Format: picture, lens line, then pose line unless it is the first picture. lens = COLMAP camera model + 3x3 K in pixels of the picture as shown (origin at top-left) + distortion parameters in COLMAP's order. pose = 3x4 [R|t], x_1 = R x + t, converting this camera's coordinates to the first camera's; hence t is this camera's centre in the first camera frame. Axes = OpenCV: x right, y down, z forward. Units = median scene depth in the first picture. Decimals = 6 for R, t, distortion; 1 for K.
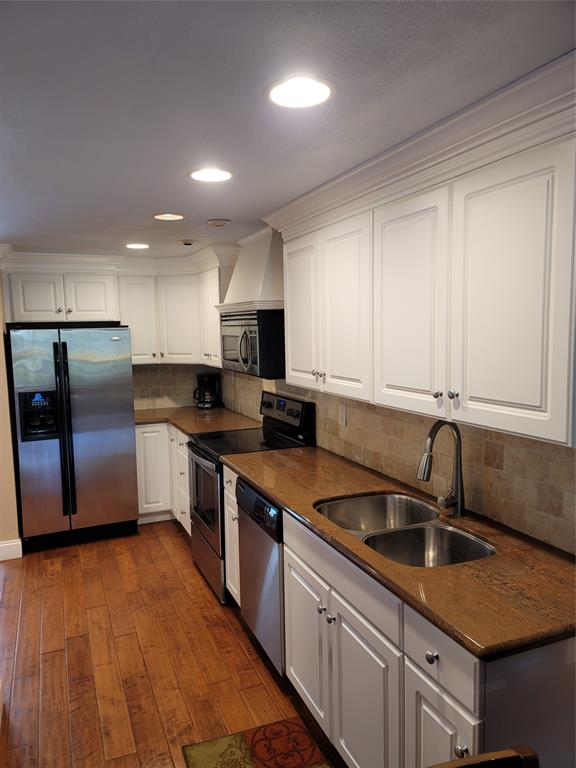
lens RADIAL K [[581.7, 0, 288.0], [0, 581.7, 384.0], [0, 0, 1]] dist [0.012416, 0.003602]
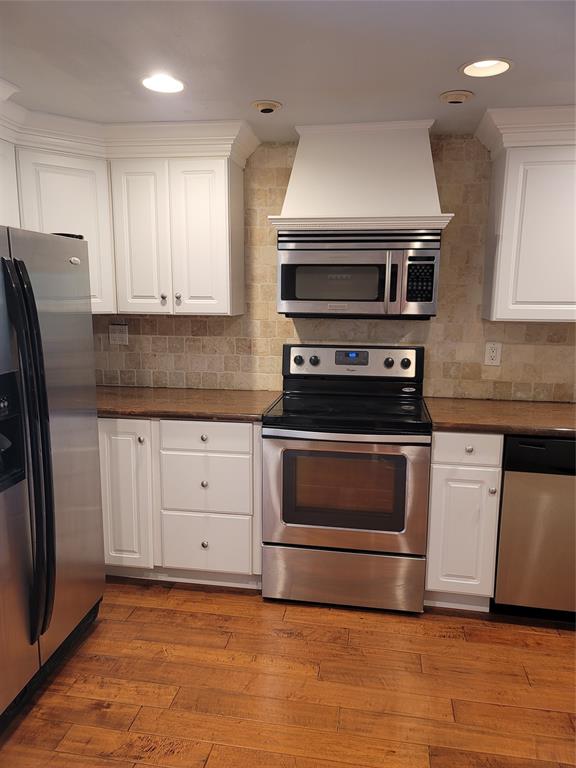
lens RADIAL K [[581.7, 0, 288.0], [0, 581.7, 384.0], [0, 0, 1]] dist [0.012416, 0.003602]
pose [[0.538861, -0.167963, 0.825480, -0.652606], [0.068114, 0.985400, 0.156038, -0.049604], [-0.839637, -0.027856, 0.542434, 0.595134]]
